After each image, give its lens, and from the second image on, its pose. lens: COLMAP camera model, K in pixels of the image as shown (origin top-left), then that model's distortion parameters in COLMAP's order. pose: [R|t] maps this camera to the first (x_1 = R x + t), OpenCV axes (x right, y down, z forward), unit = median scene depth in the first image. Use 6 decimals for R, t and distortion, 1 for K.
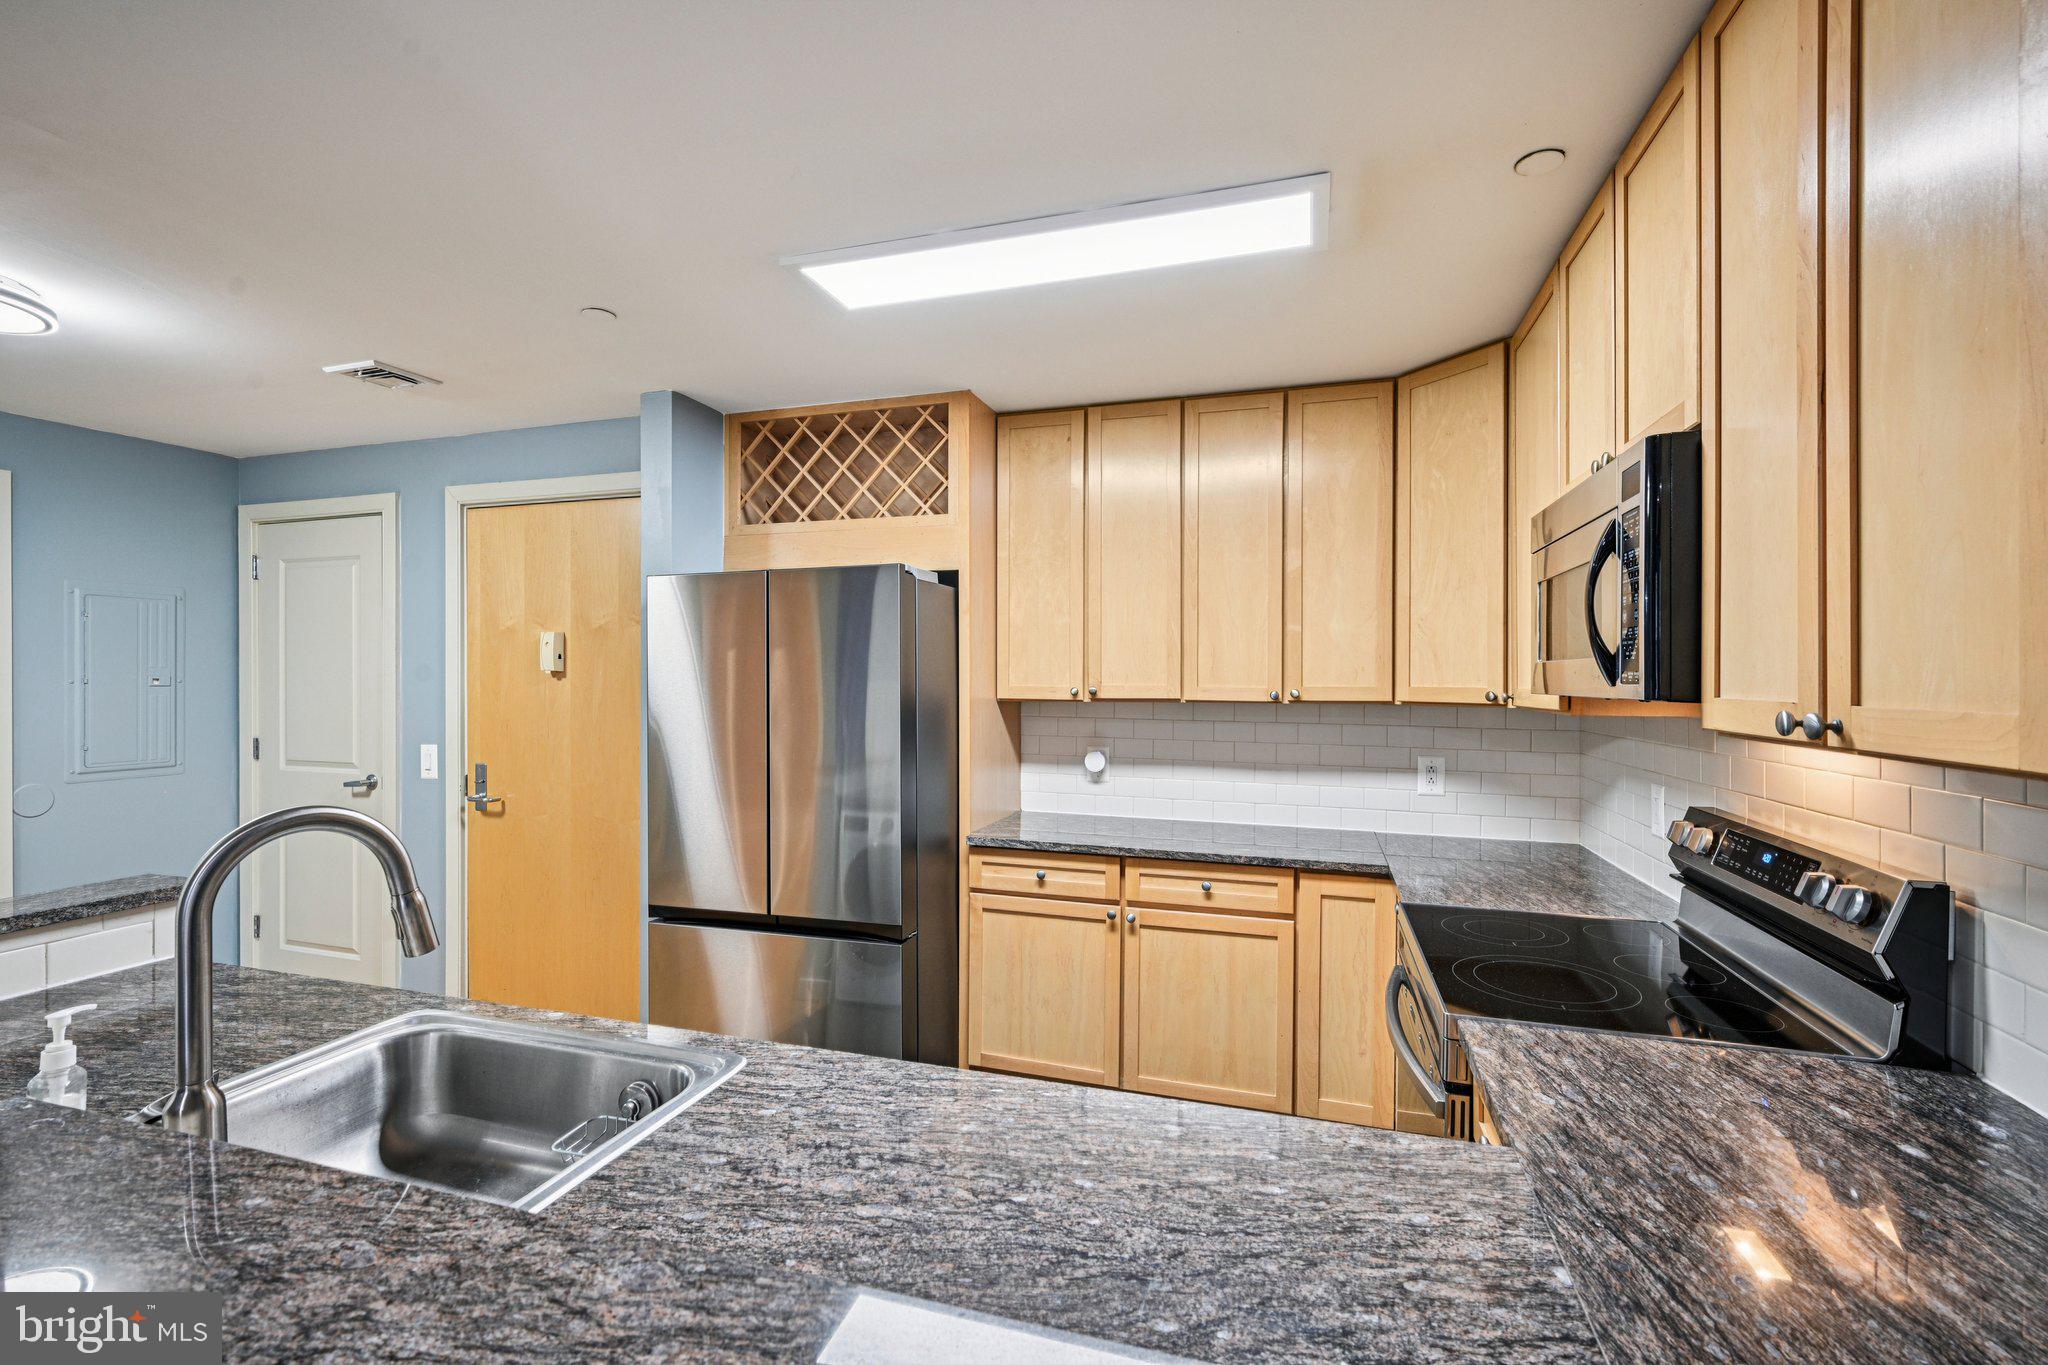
lens RADIAL K [[910.1, 0, 1023.4], [0, 910.1, 667.5], [0, 0, 1]] dist [-0.005484, 0.000558]
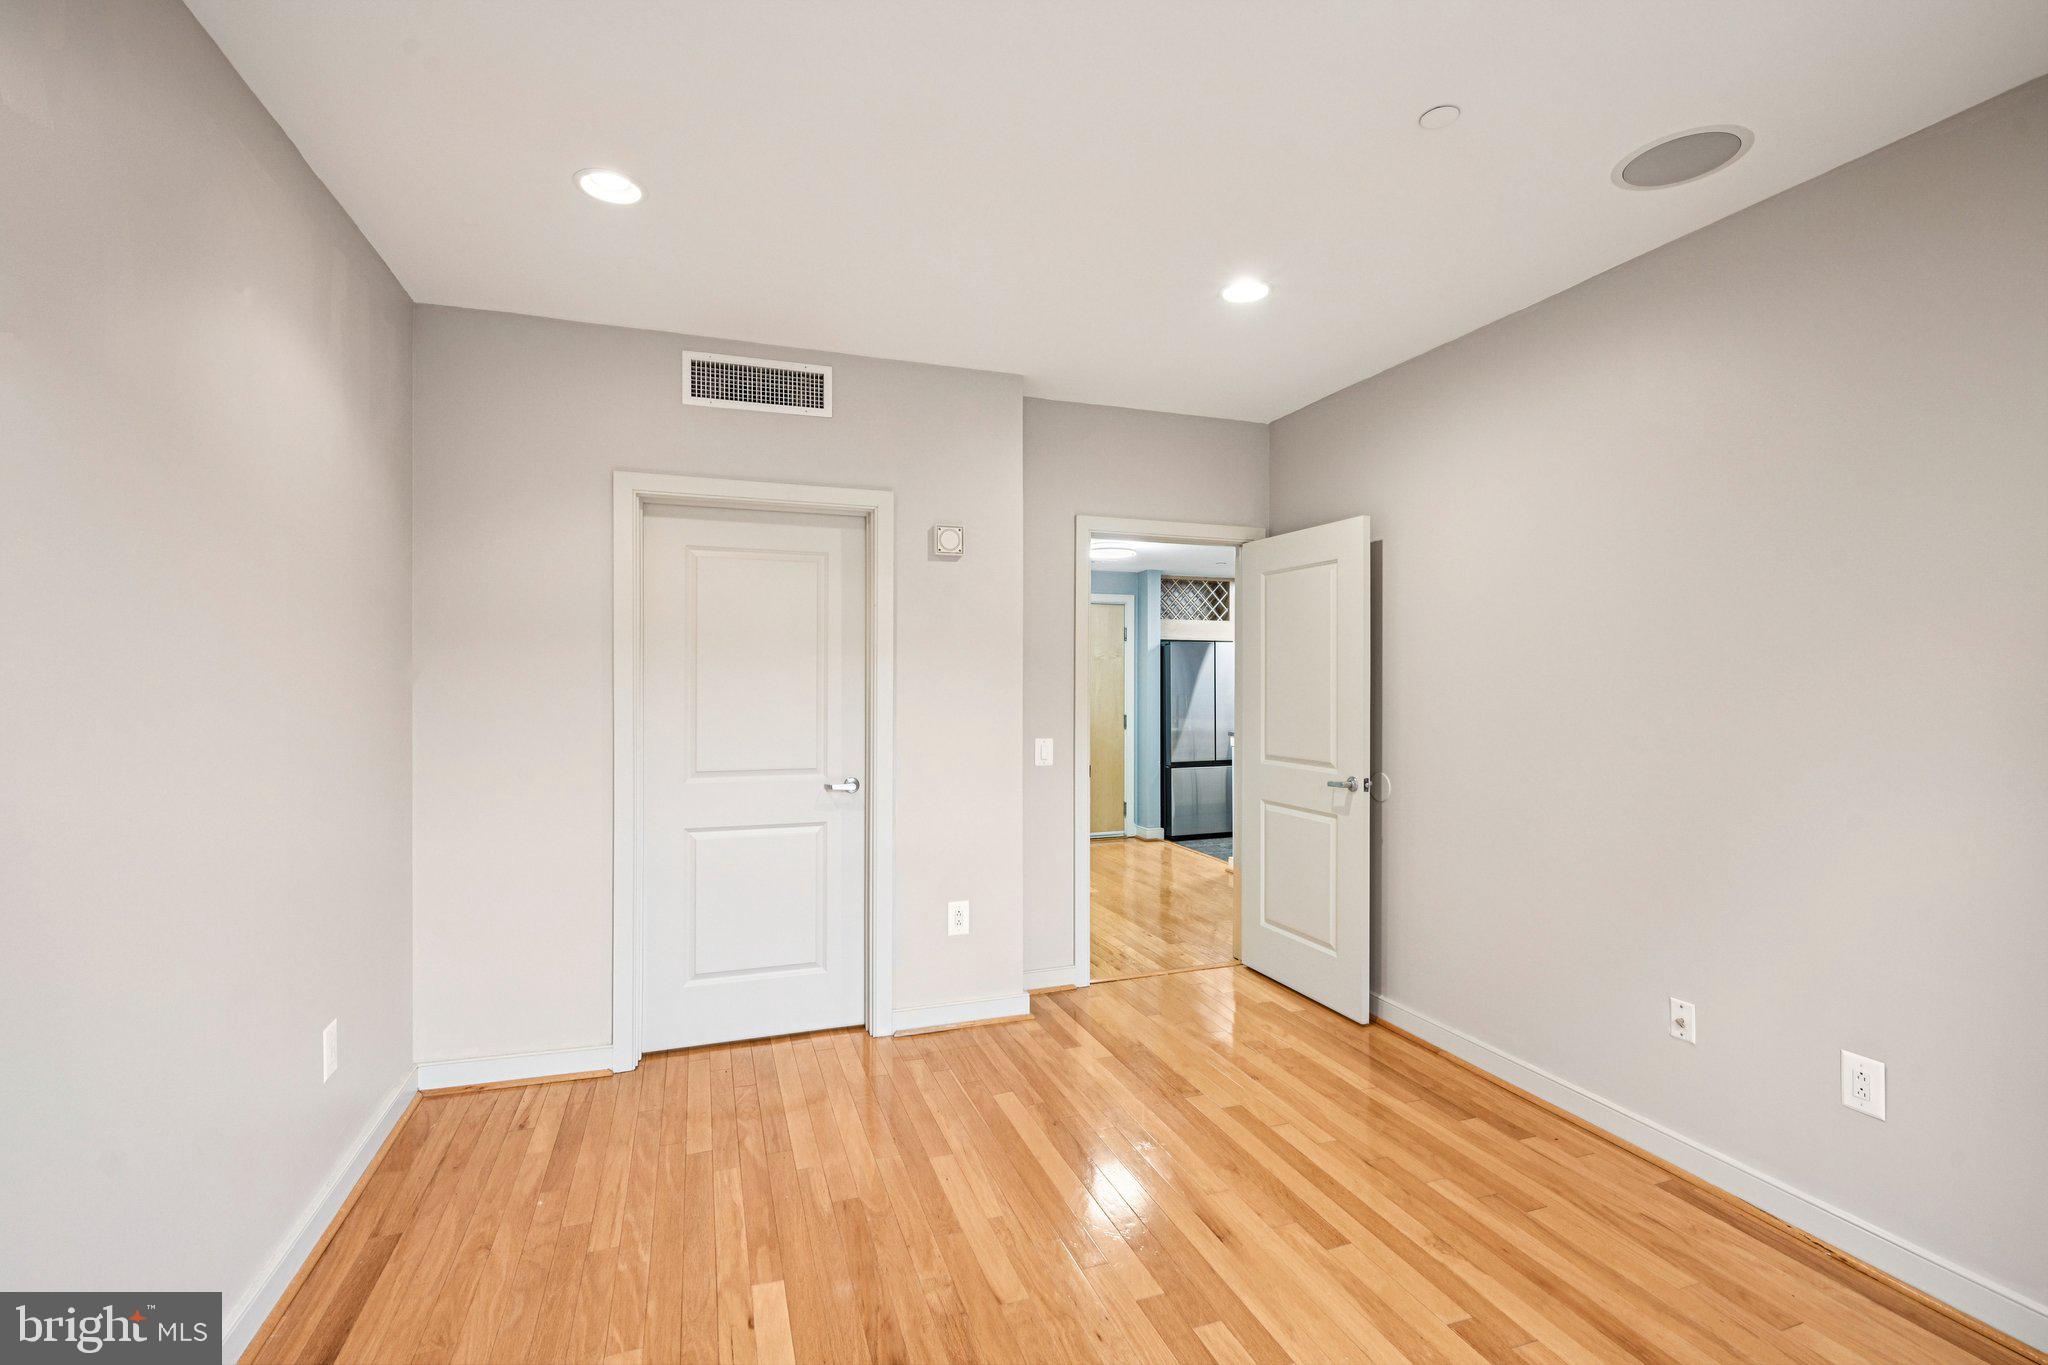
lens RADIAL K [[910.1, 0, 1012.3], [0, 910.1, 676.8], [0, 0, 1]] dist [-0.005484, 0.000558]
pose [[0.805009, 0.004299, 0.593246, -2.240164], [-0.004723, 0.999988, -0.000837, 0.009746], [-0.593243, -0.002129, 0.805020, -0.846589]]
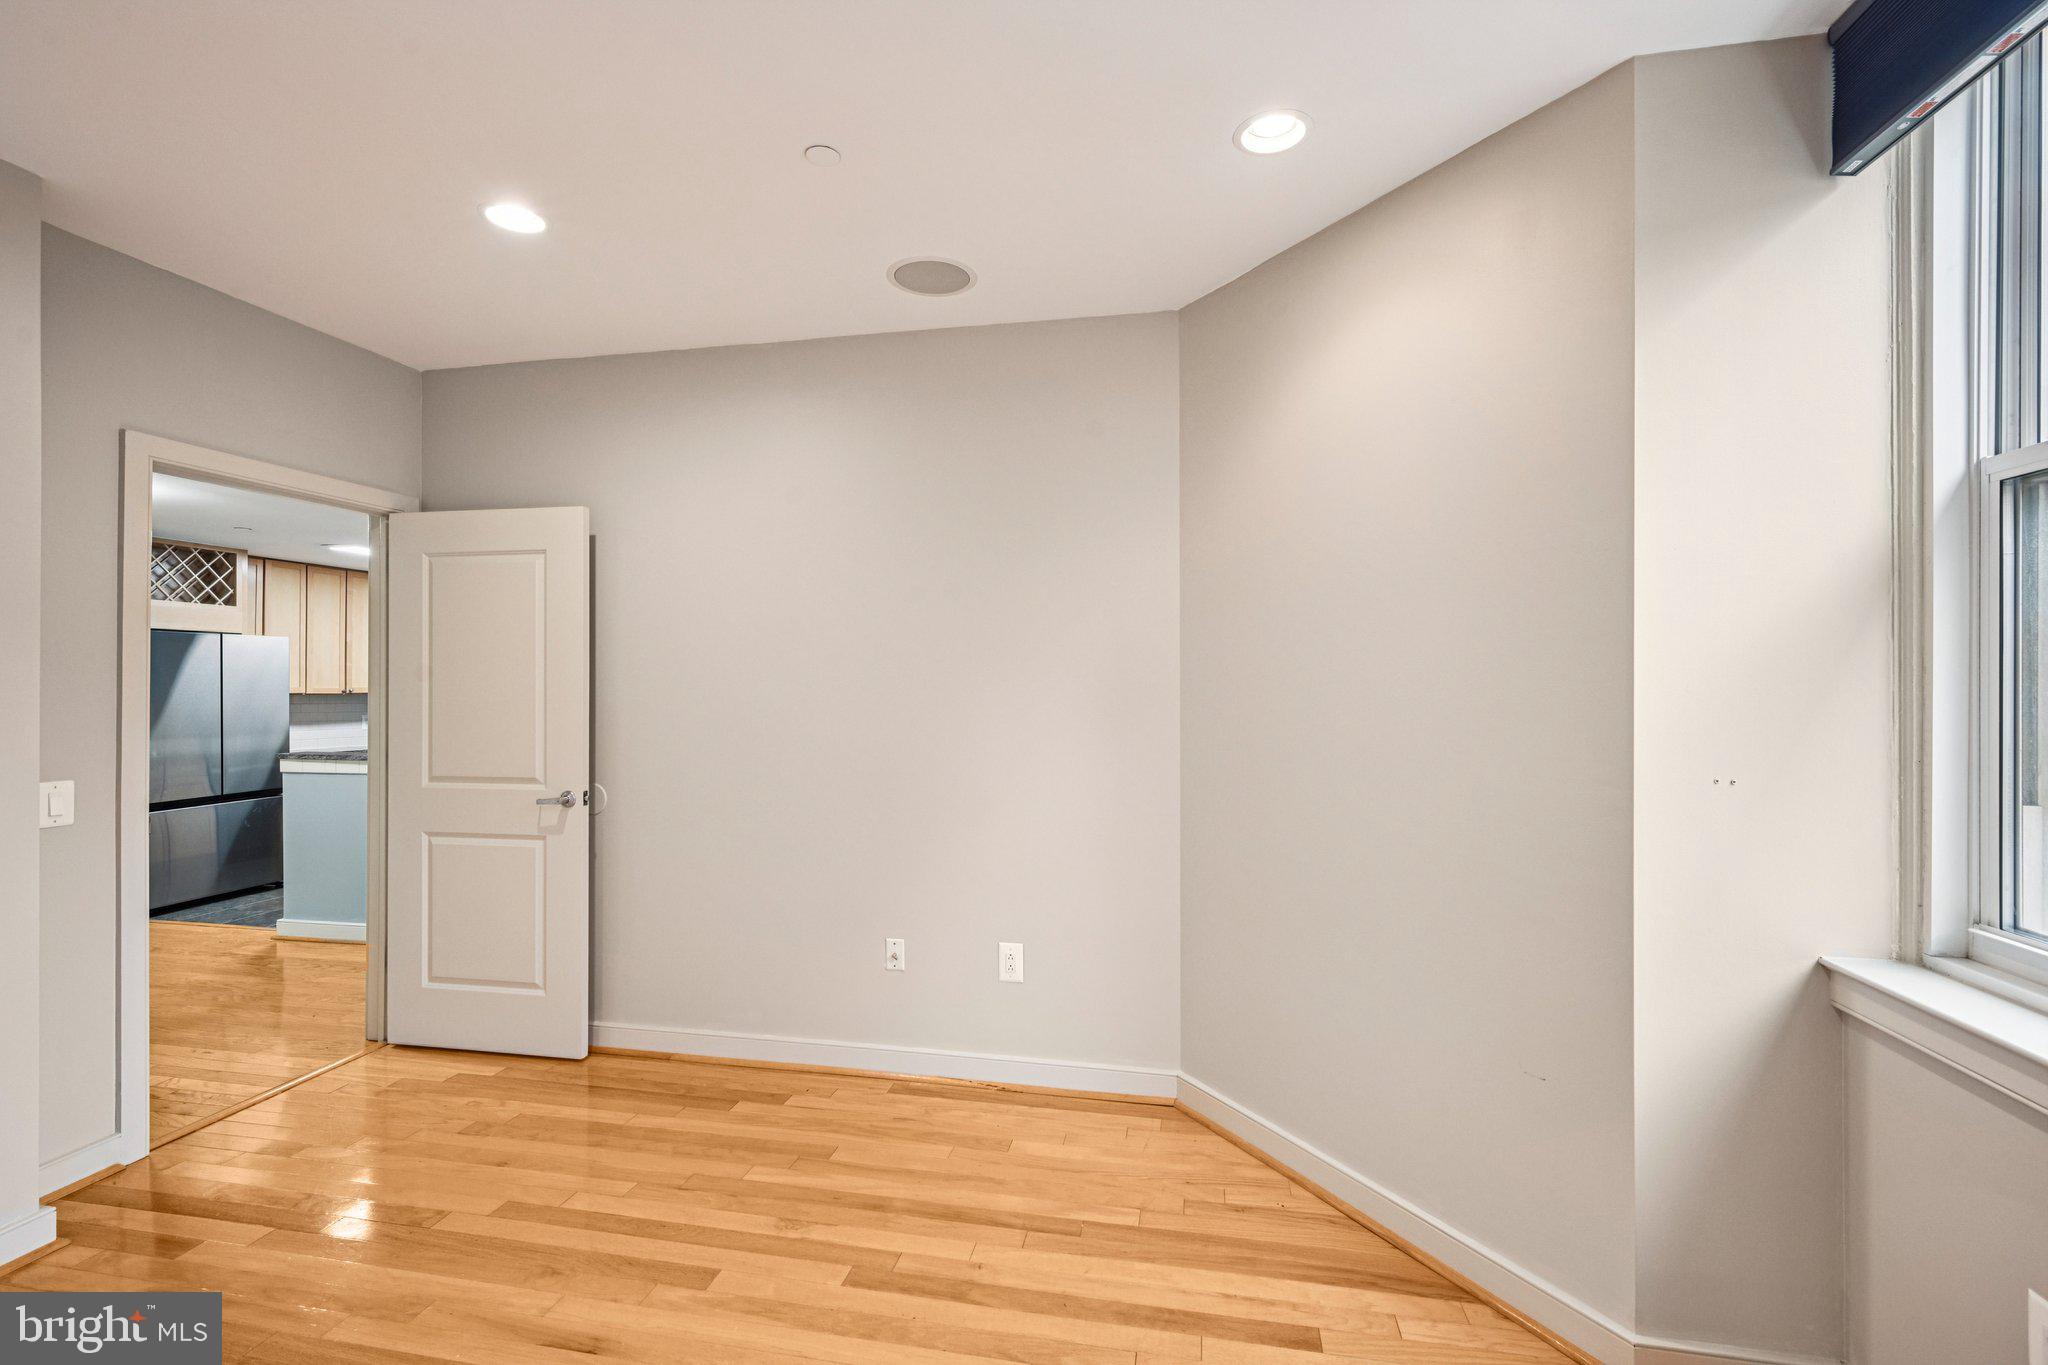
lens RADIAL K [[910.1, 0, 1034.0], [0, 910.1, 678.9], [0, 0, 1]] dist [-0.005484, 0.000558]
pose [[-0.111839, 0.007325, 0.993699, -2.313609], [-0.002056, 0.999969, -0.007603, 0.010991], [-0.993724, -0.002894, -0.111821, -0.582890]]
